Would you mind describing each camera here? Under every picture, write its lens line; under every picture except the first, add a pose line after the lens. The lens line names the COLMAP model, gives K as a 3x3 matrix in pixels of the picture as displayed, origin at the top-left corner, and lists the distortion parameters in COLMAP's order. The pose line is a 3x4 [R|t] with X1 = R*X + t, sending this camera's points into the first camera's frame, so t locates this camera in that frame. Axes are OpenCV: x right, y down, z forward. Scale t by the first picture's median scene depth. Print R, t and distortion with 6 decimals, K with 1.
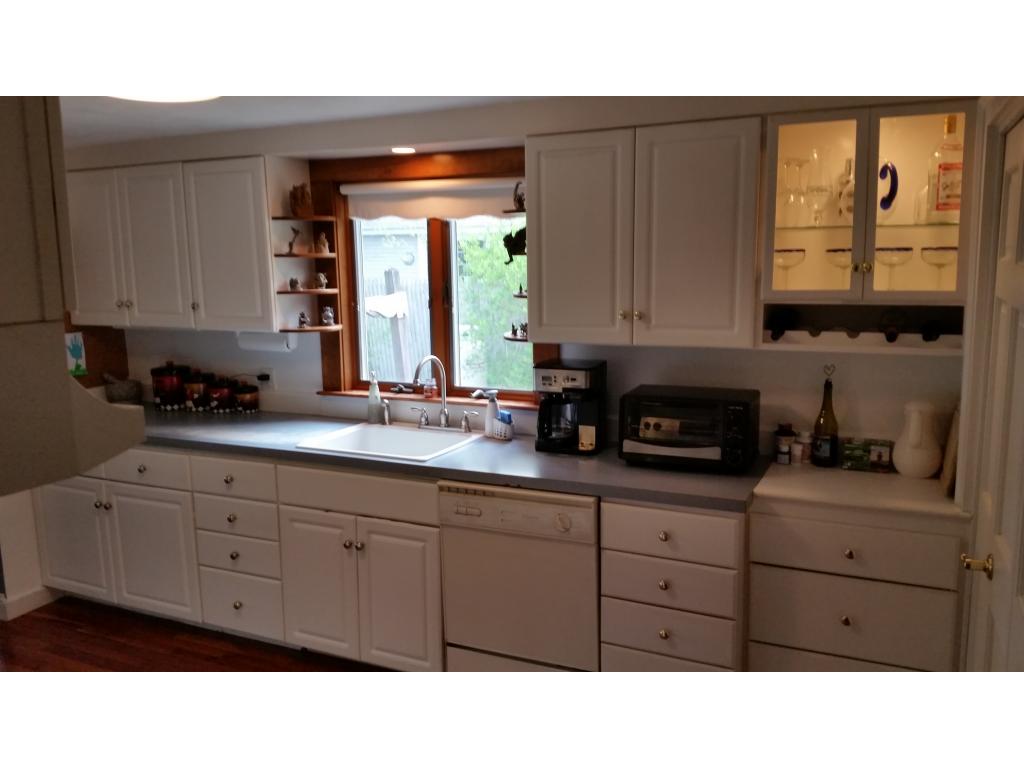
lens RADIAL K [[843.7, 0, 512.0], [0, 843.7, 384.0], [0, 0, 1]] dist [0.001089, 0.000566]
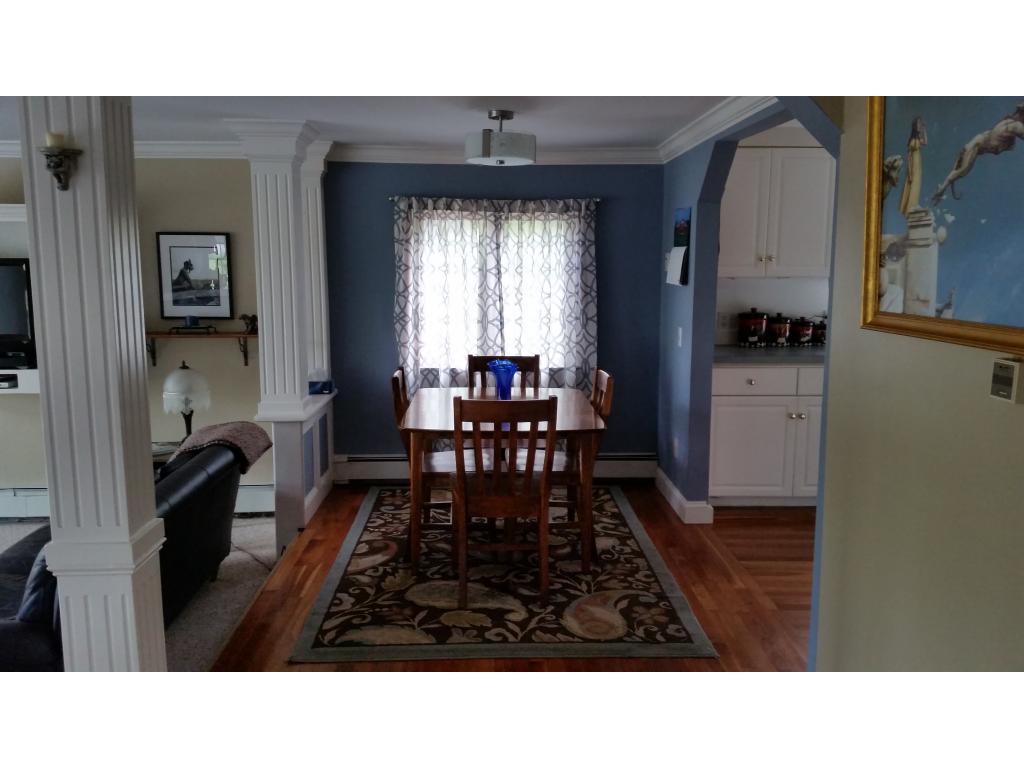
lens RADIAL K [[843.7, 0, 512.0], [0, 843.7, 384.0], [0, 0, 1]] dist [0.001089, 0.000566]
pose [[0.889734, -0.055287, 0.453119, -1.867457], [0.063137, 0.998002, -0.002205, 0.093480], [-0.452092, 0.030570, 0.891448, 0.105021]]
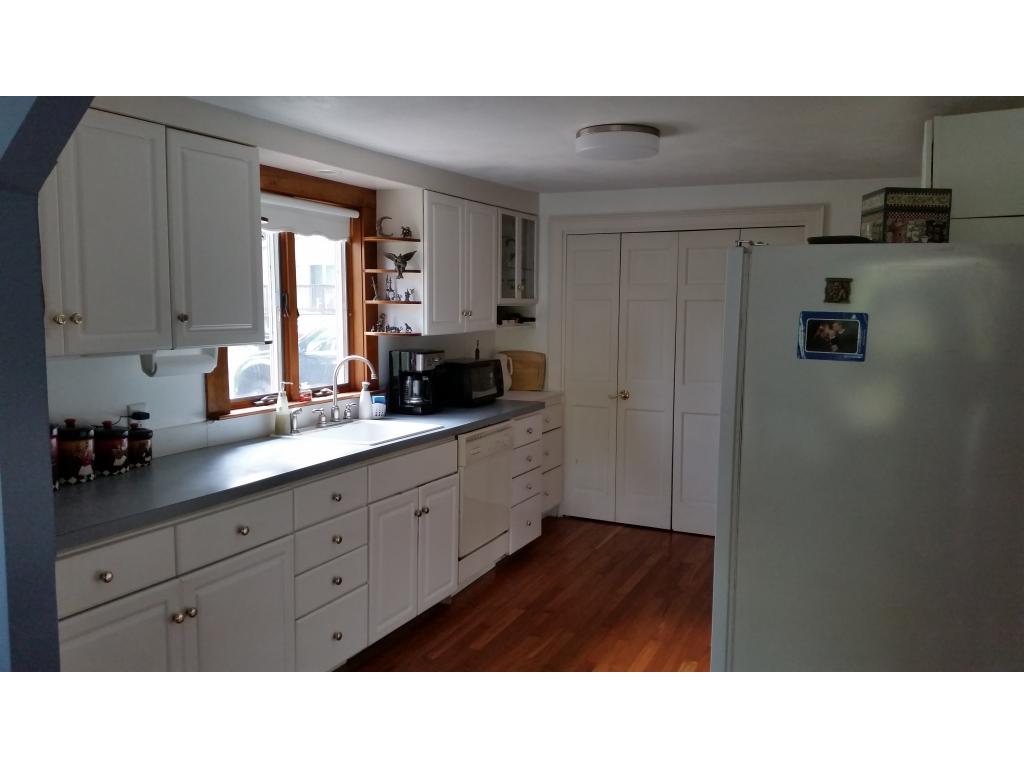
lens RADIAL K [[843.7, 0, 512.0], [0, 843.7, 384.0], [0, 0, 1]] dist [0.001089, 0.000566]
pose [[-0.025887, -0.083335, 0.996185, -1.496701], [0.140404, 0.986338, 0.086160, -0.077026], [-0.989756, 0.142099, -0.013832, 0.958989]]
